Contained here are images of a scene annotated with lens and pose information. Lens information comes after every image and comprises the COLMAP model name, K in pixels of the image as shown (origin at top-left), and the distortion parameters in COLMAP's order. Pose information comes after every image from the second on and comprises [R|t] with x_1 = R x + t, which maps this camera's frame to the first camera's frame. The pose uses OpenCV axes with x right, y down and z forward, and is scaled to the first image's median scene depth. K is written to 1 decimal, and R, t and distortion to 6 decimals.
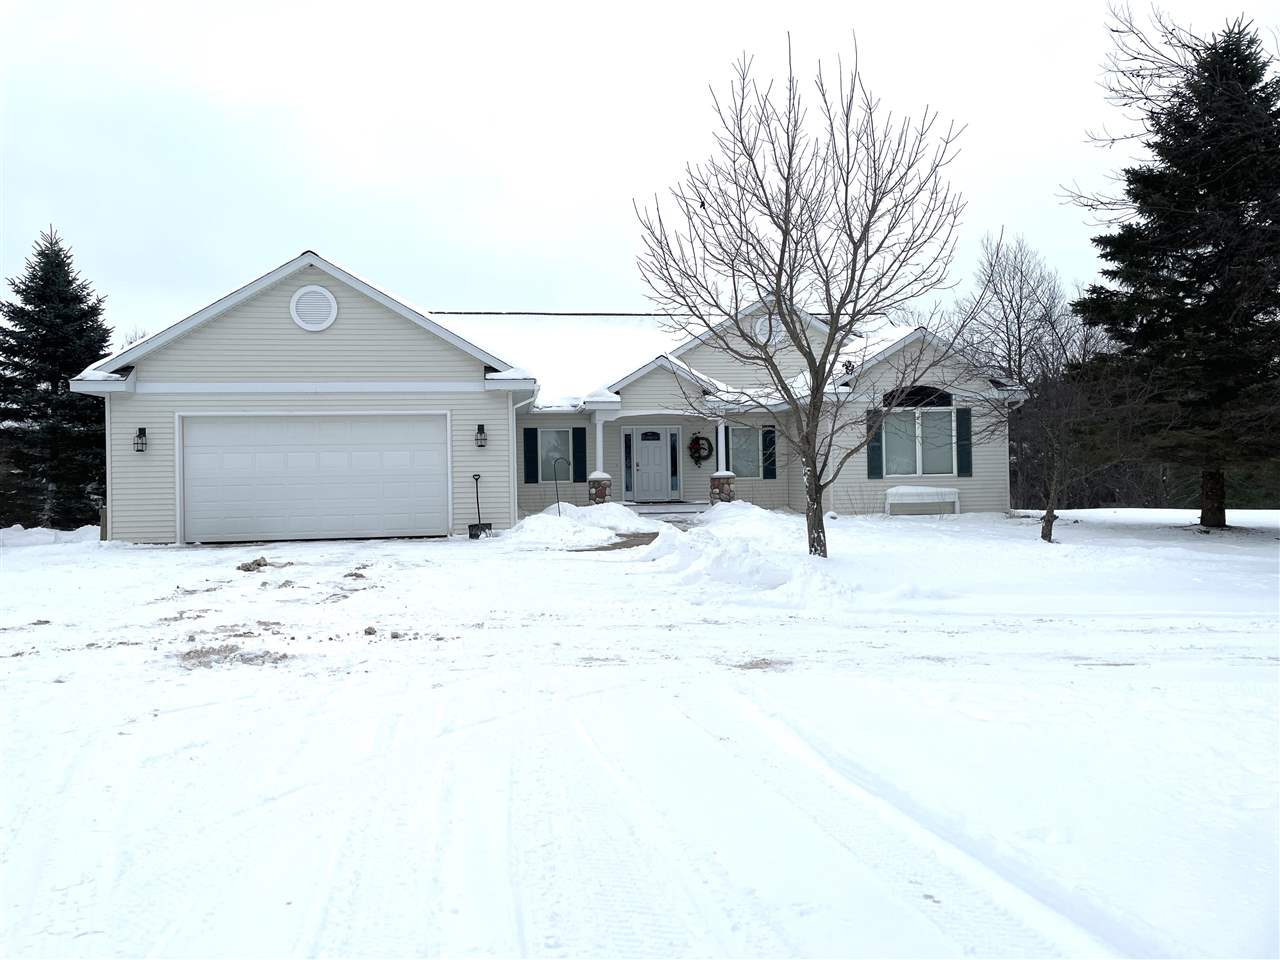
lens RADIAL K [[925.2, 0, 640.0], [0, 925.2, 480.0], [0, 0, 1]] dist [-0.002977, -0.003160]
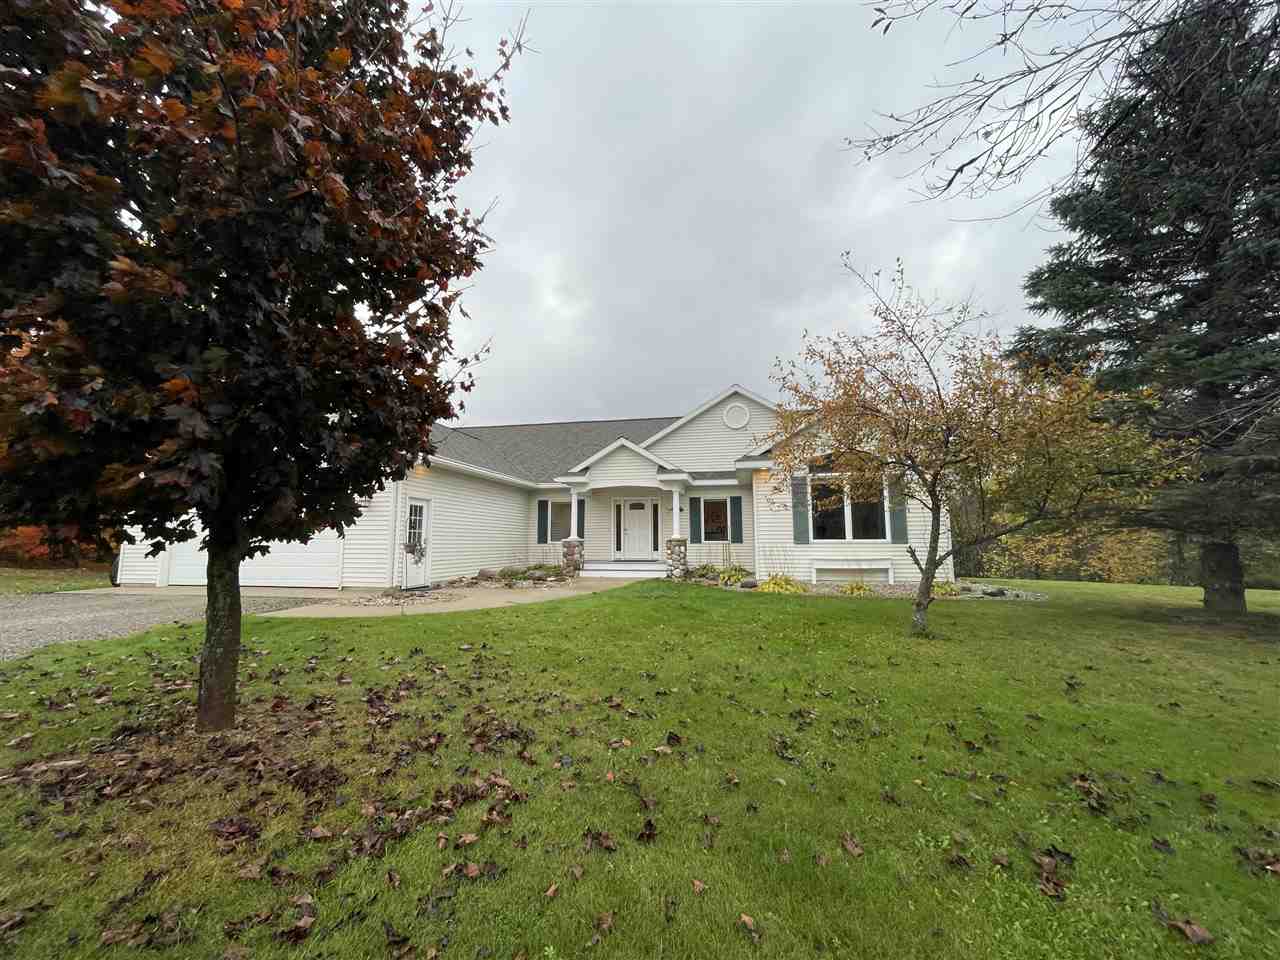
lens RADIAL K [[520.7, 0, 635.0], [0, 520.7, 485.3], [0, 0, 1]] dist [-0.000381, 0.000112]
pose [[0.955004, -0.019089, -0.295977, 0.256330], [-0.009492, 0.995448, -0.094829, -0.009921], [0.296440, 0.093371, 0.950476, 0.392759]]
